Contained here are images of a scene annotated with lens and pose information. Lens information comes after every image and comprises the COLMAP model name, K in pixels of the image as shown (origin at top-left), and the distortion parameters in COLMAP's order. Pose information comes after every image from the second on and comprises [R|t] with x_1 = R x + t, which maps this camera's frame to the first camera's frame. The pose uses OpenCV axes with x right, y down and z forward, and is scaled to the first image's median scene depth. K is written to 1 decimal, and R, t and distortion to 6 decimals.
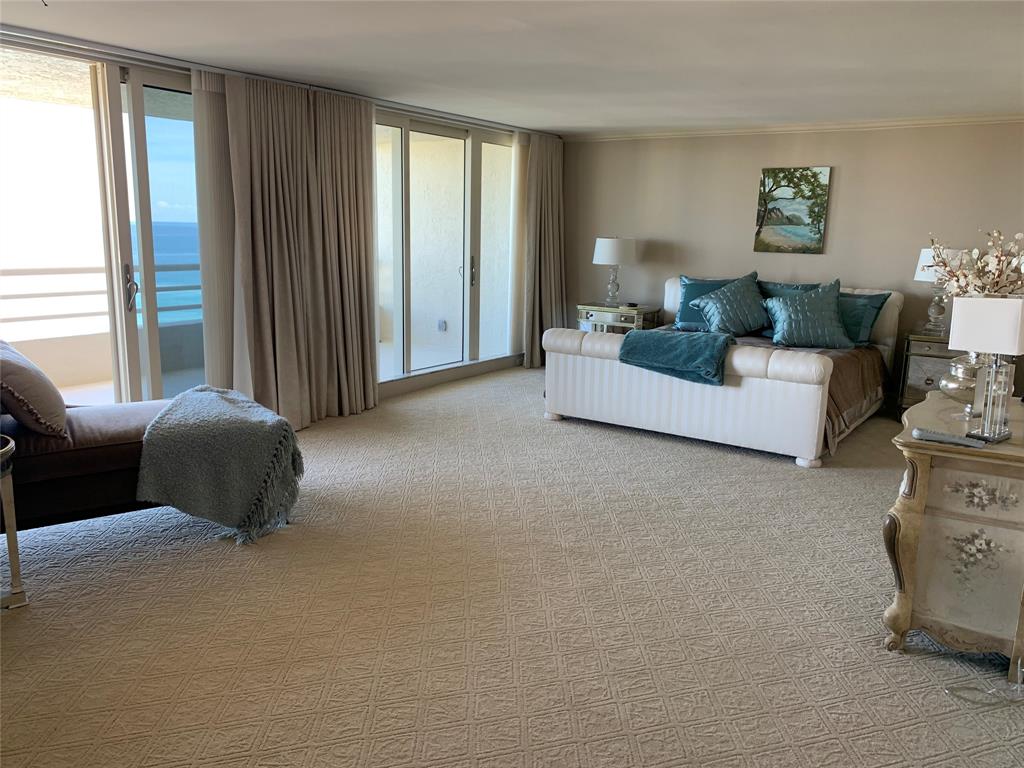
lens RADIAL K [[792.6, 0, 511.3], [0, 792.6, 383.4], [0, 0, 1]] dist [0.057788, -0.064630]
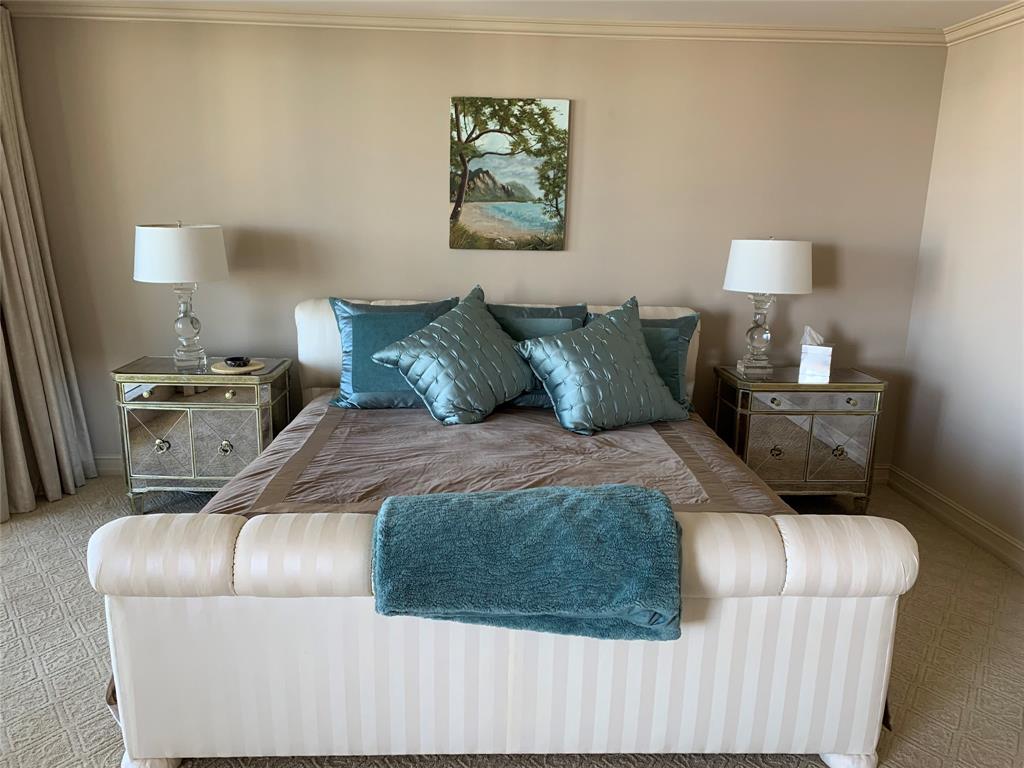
lens RADIAL K [[792.6, 0, 498.6], [0, 792.6, 397.7], [0, 0, 1]] dist [0.057788, -0.064630]
pose [[0.814218, -0.142460, 0.562810, 0.001159], [0.114780, 0.989792, 0.084486, -0.108861], [-0.569101, -0.004191, 0.822257, 0.540461]]
